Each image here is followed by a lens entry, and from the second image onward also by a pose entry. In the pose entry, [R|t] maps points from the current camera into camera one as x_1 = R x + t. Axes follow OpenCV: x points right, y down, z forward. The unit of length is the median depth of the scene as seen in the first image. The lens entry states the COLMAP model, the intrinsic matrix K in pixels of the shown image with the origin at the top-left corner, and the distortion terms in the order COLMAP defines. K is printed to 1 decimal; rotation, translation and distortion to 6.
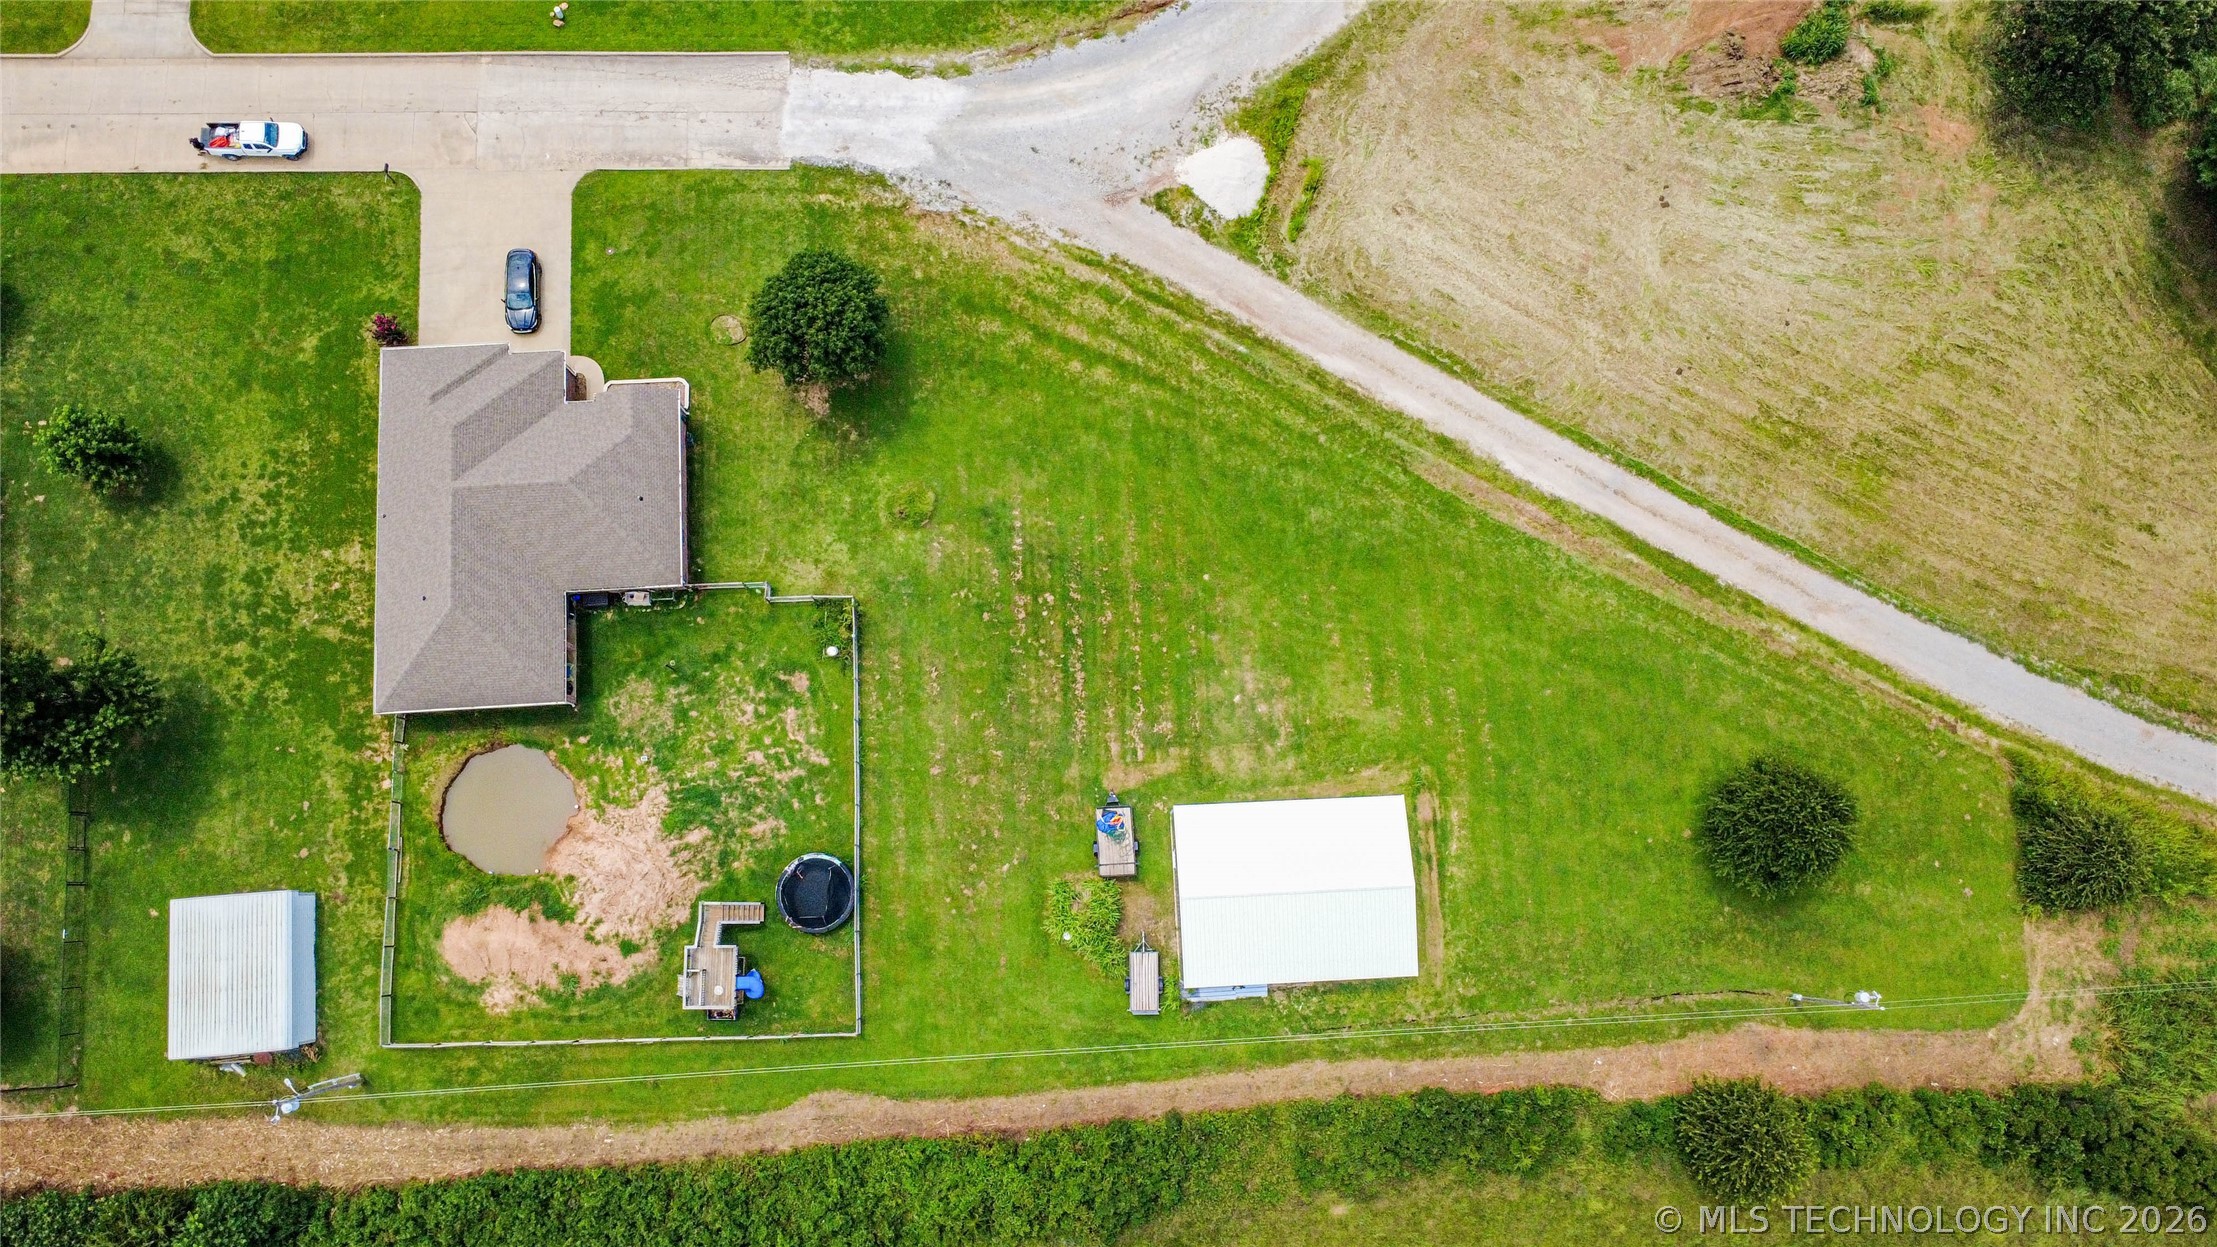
lens RADIAL K [[1609.5, 0, 1108.5], [0, 1609.5, 623.5], [0, 0, 1]] dist [0.003199, -0.007066]
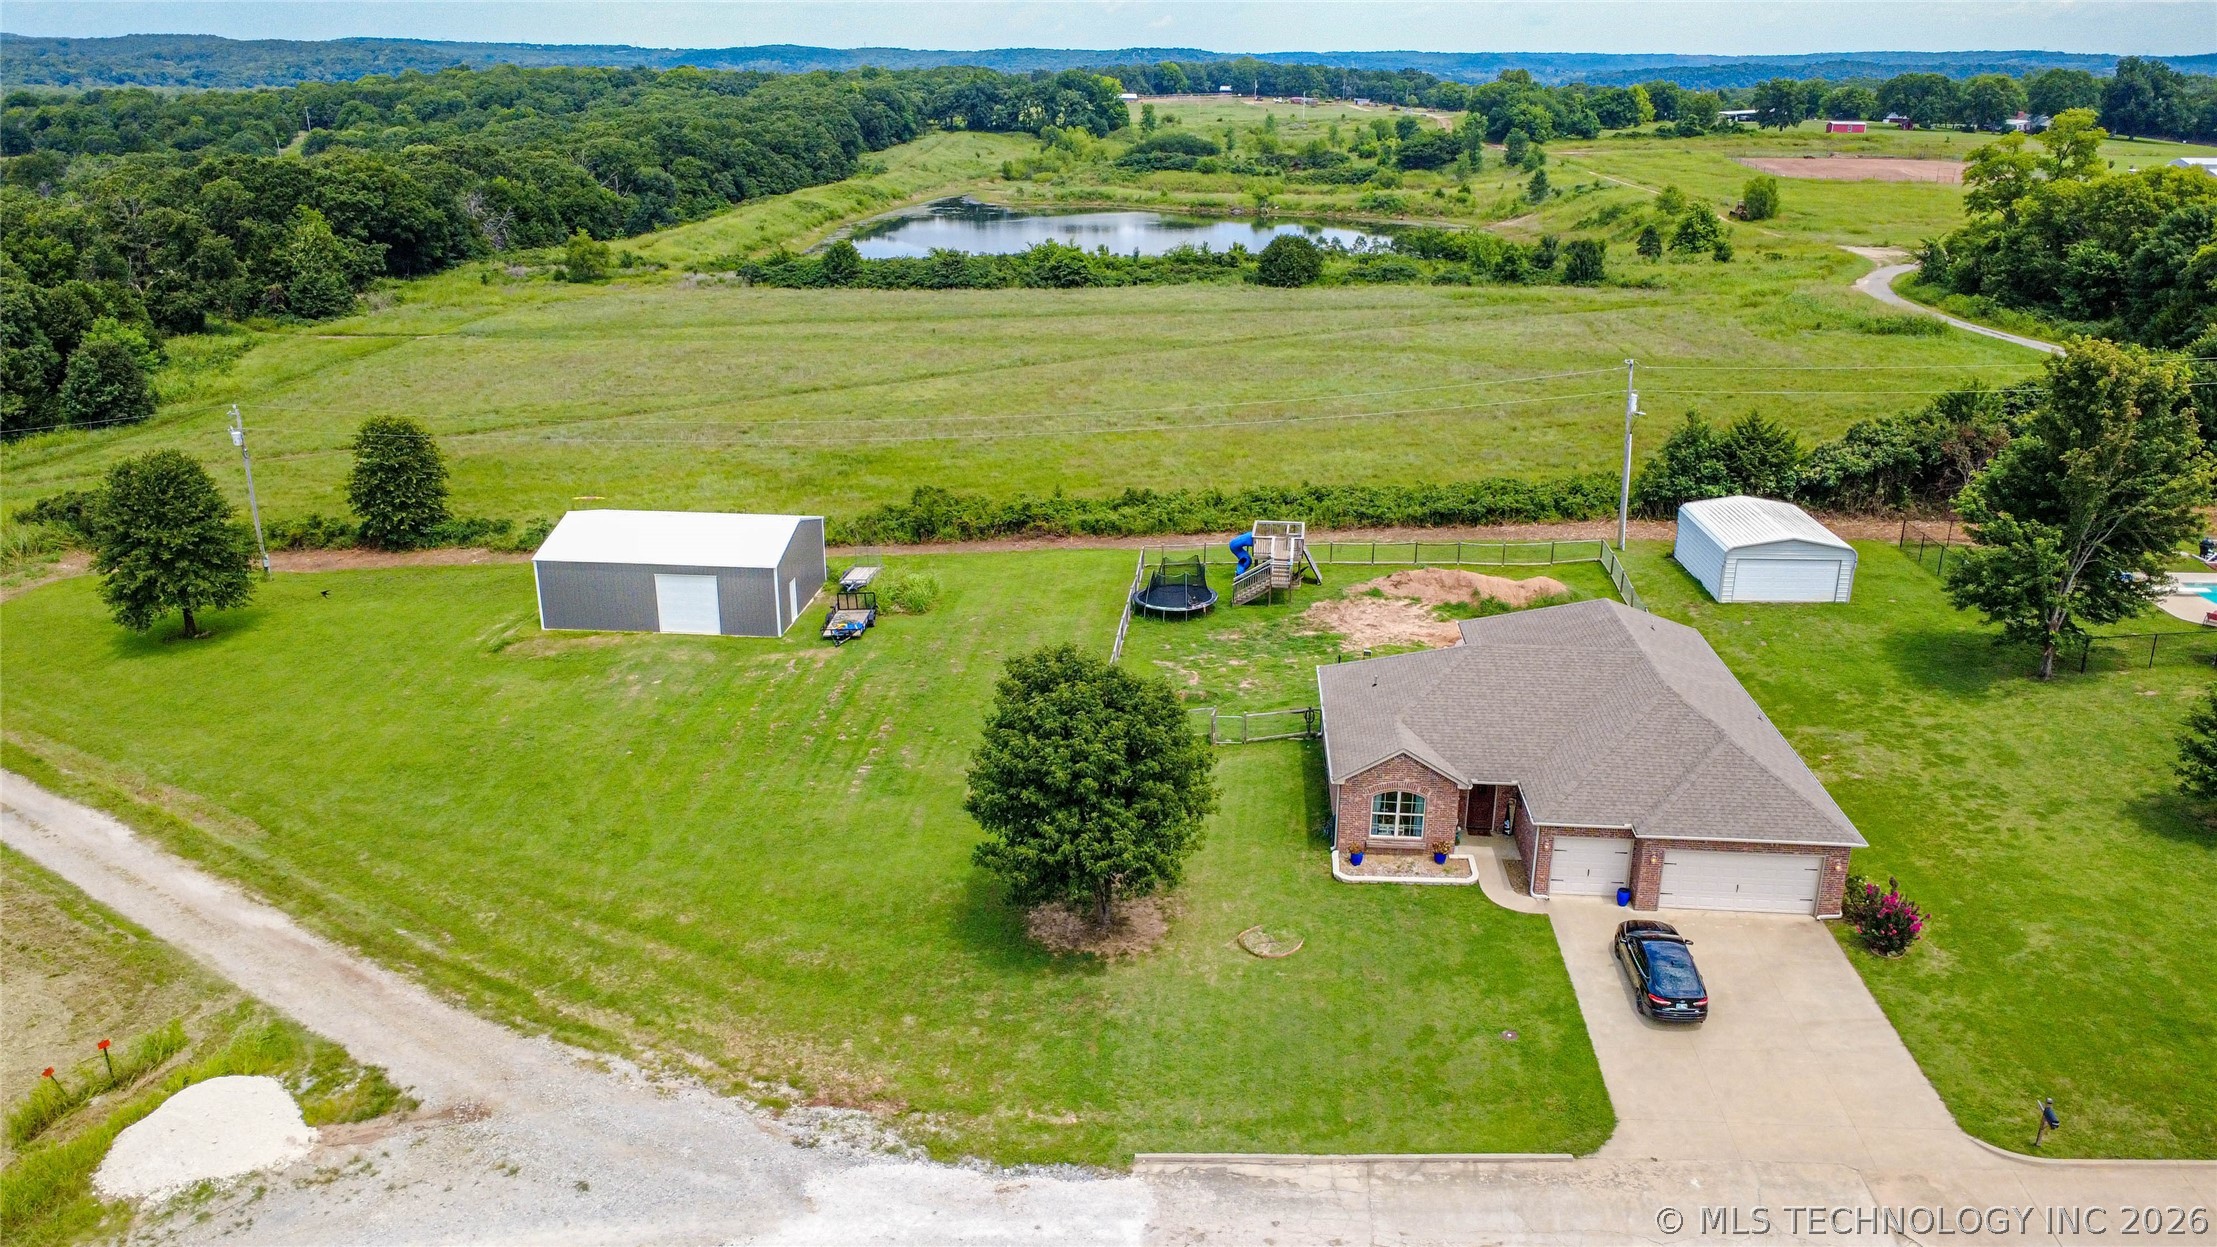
lens RADIAL K [[1609.5, 0, 1108.5], [0, 1609.5, 623.5], [0, 0, 1]] dist [0.003199, -0.007066]
pose [[-0.990842, -0.063231, 0.119305, -0.236676], [0.128403, -0.167948, 0.977398, -0.697364], [-0.041765, 0.983766, 0.174529, 0.787422]]
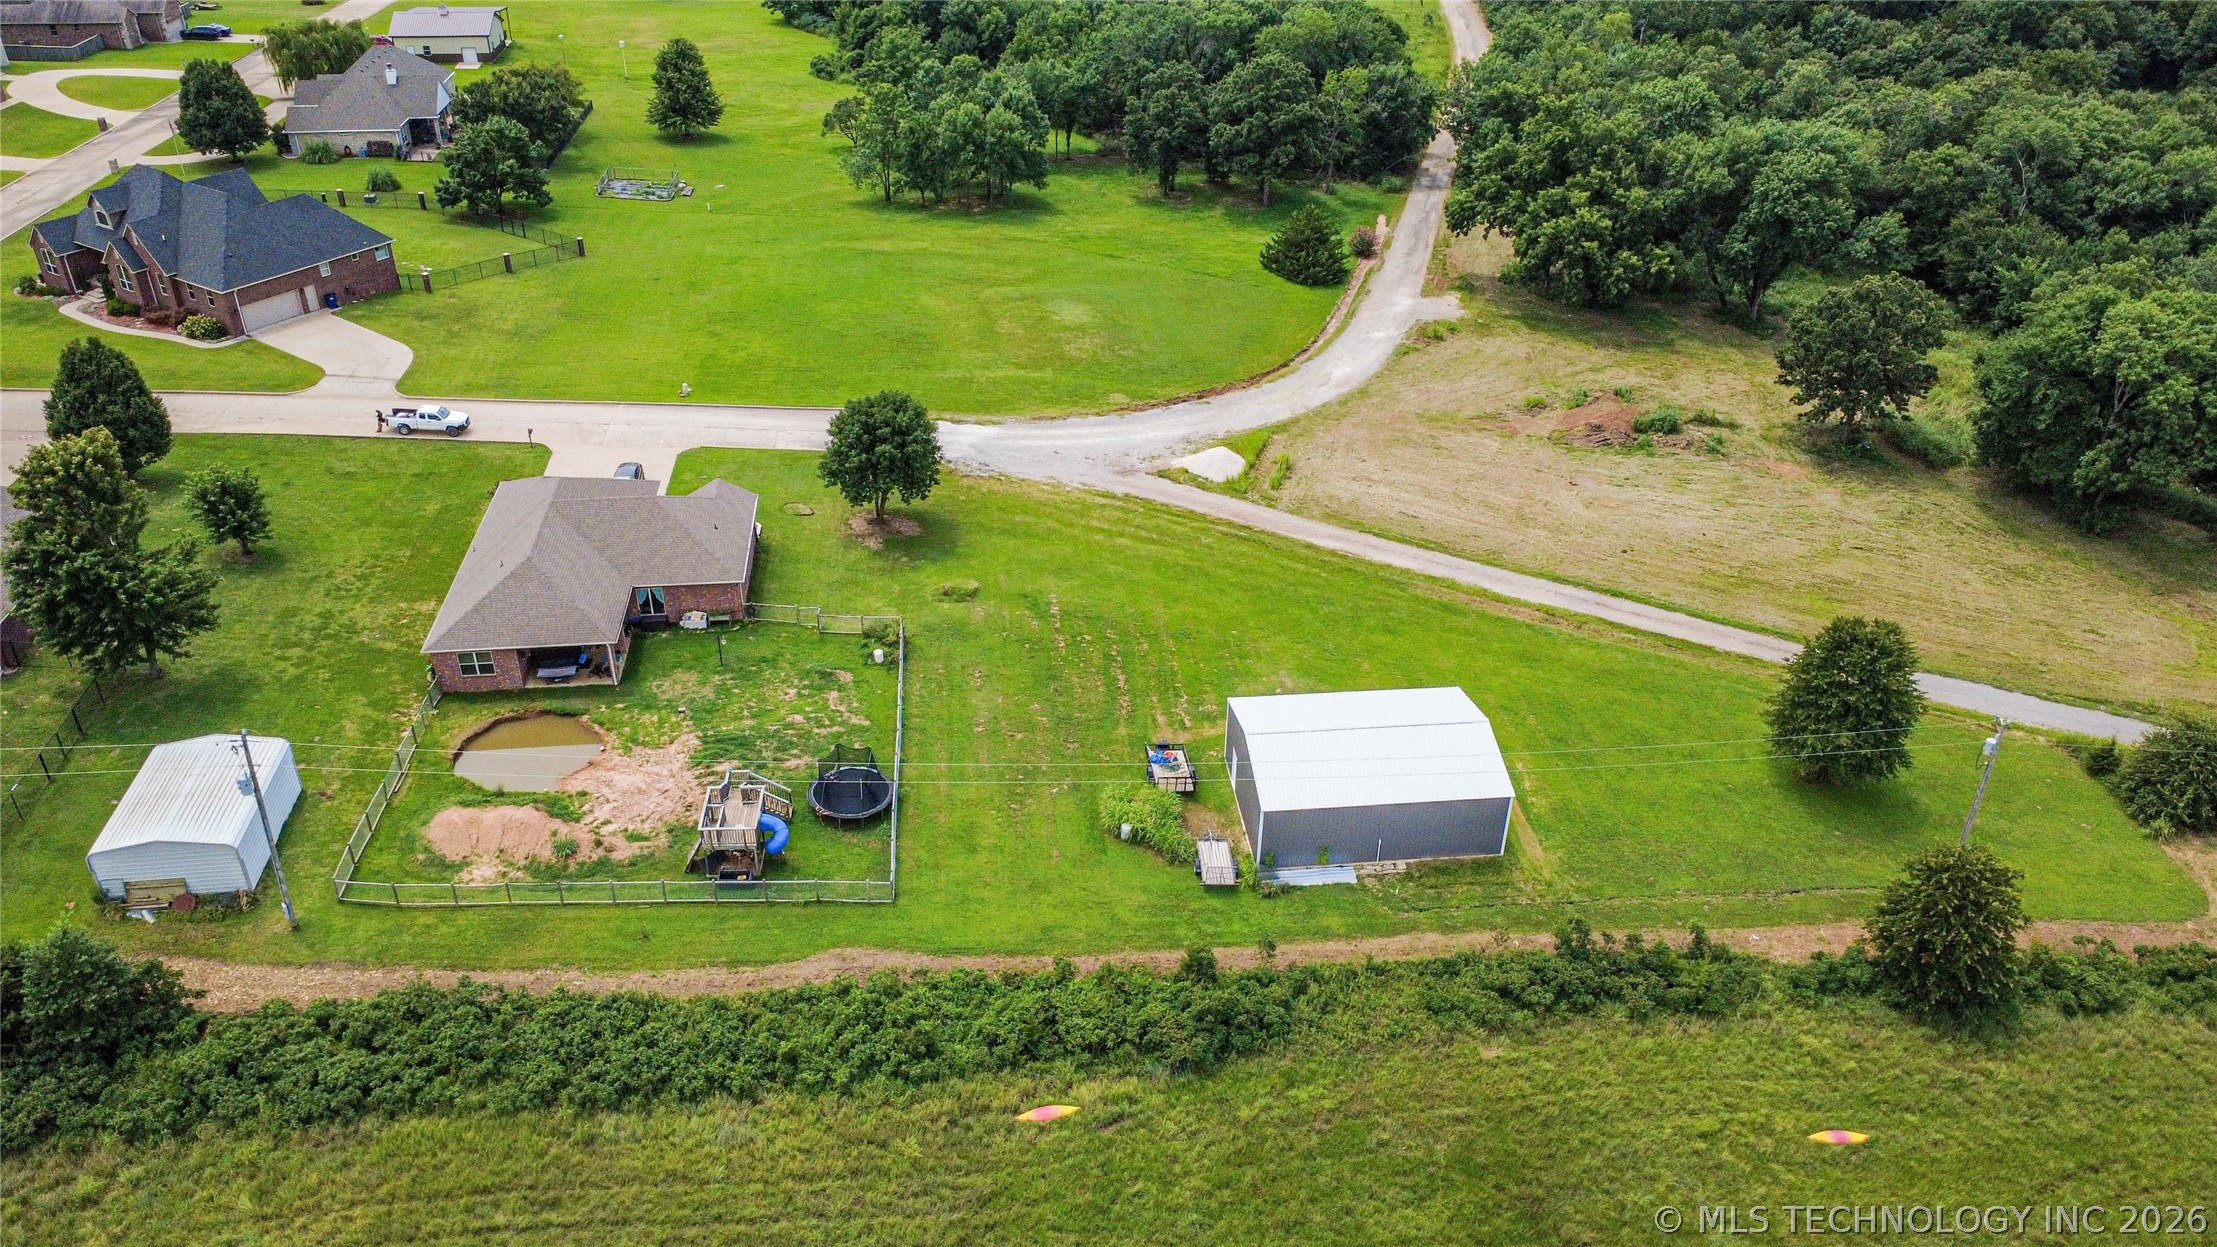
lens RADIAL K [[1609.5, 0, 1108.5], [0, 1609.5, 623.5], [0, 0, 1]] dist [0.003199, -0.007066]
pose [[0.998507, -0.030468, 0.045341, -0.067966], [0.054216, 0.654331, -0.754262, 0.744333], [-0.006687, 0.755594, 0.655006, 0.298409]]
